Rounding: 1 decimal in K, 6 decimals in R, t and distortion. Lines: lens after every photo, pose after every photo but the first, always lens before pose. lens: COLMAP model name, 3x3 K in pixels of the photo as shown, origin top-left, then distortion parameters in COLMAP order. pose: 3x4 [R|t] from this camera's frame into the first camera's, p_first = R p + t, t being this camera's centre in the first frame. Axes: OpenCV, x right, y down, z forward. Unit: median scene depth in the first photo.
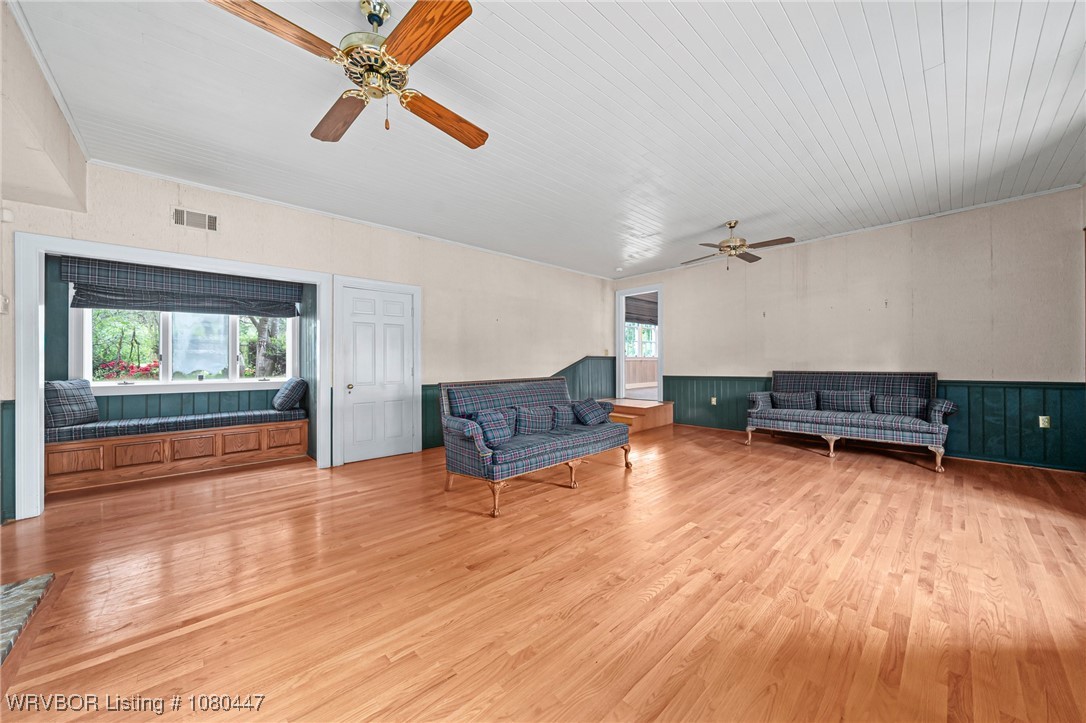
lens RADIAL K [[379.0, 0, 540.4], [0, 379.0, 360.8], [0, 0, 1]] dist [0.000458, 0.000184]
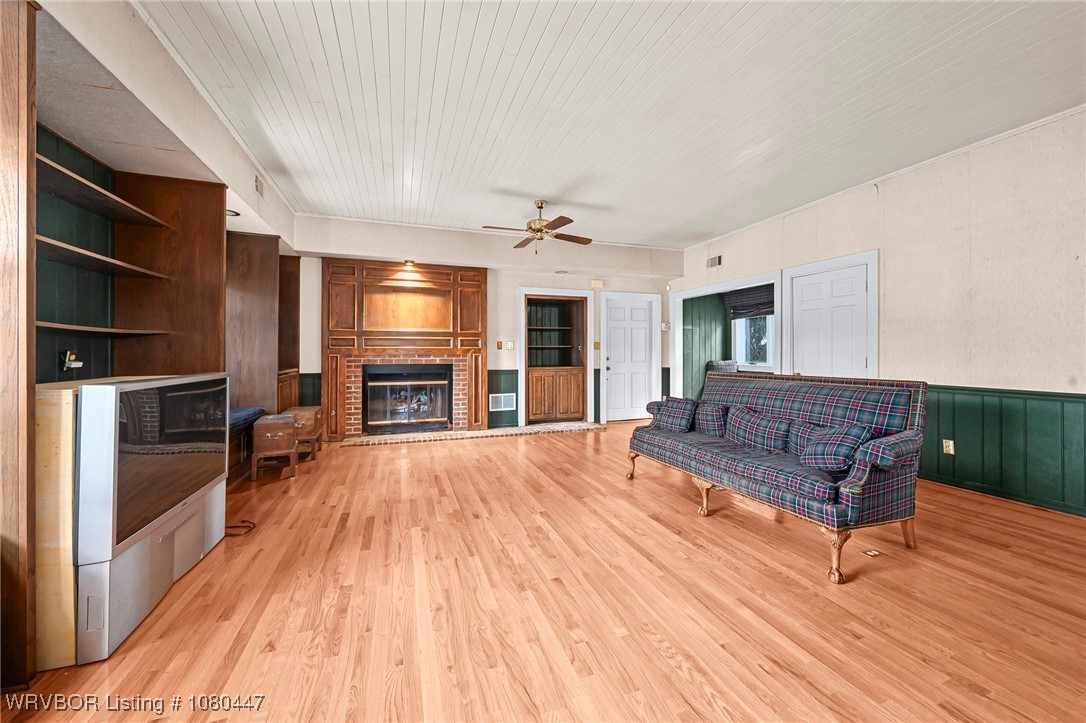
lens RADIAL K [[404.3, 0, 543.4], [0, 404.3, 352.2], [0, 0, 1]] dist [-0.000832, 0.000034]
pose [[-0.379274, 0.003136, -0.925279, 0.957311], [0.002082, 0.999995, 0.002536, 0.002725], [0.925282, -0.000965, -0.379278, 1.001408]]
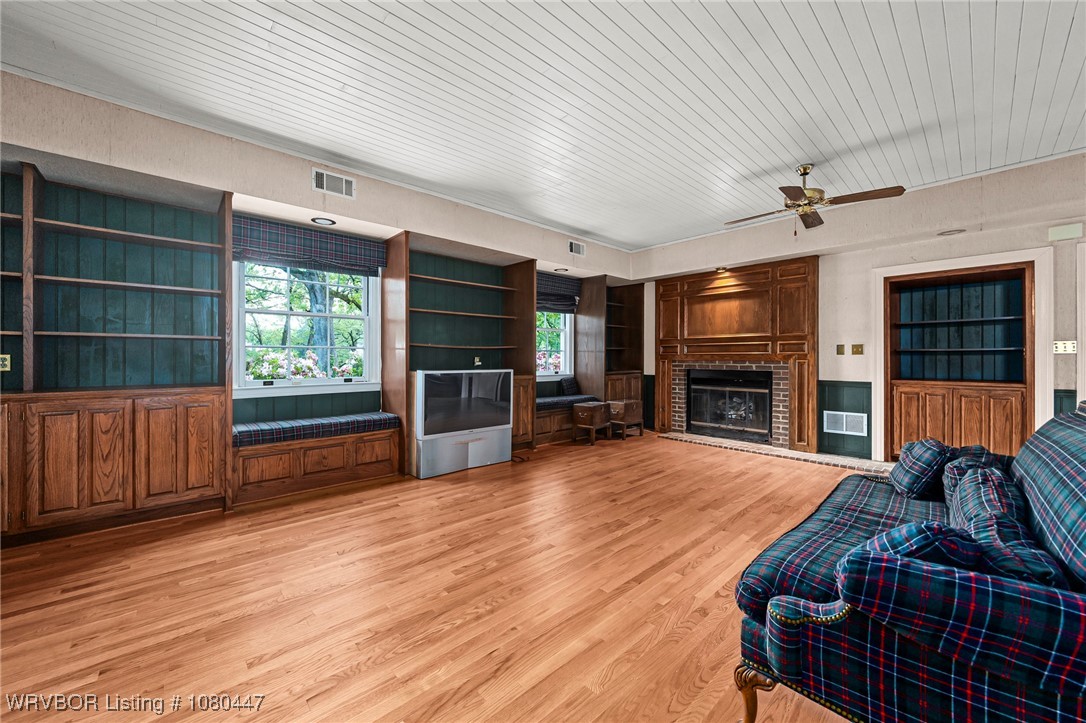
lens RADIAL K [[404.3, 0, 539.5], [0, 404.3, 357.7], [0, 0, 1]] dist [-0.000832, 0.000034]
pose [[-0.999619, 0.001448, -0.027560, 0.464418], [0.001455, 0.999999, -0.000252, 0.003896], [0.027560, -0.000292, -0.999620, 1.489148]]
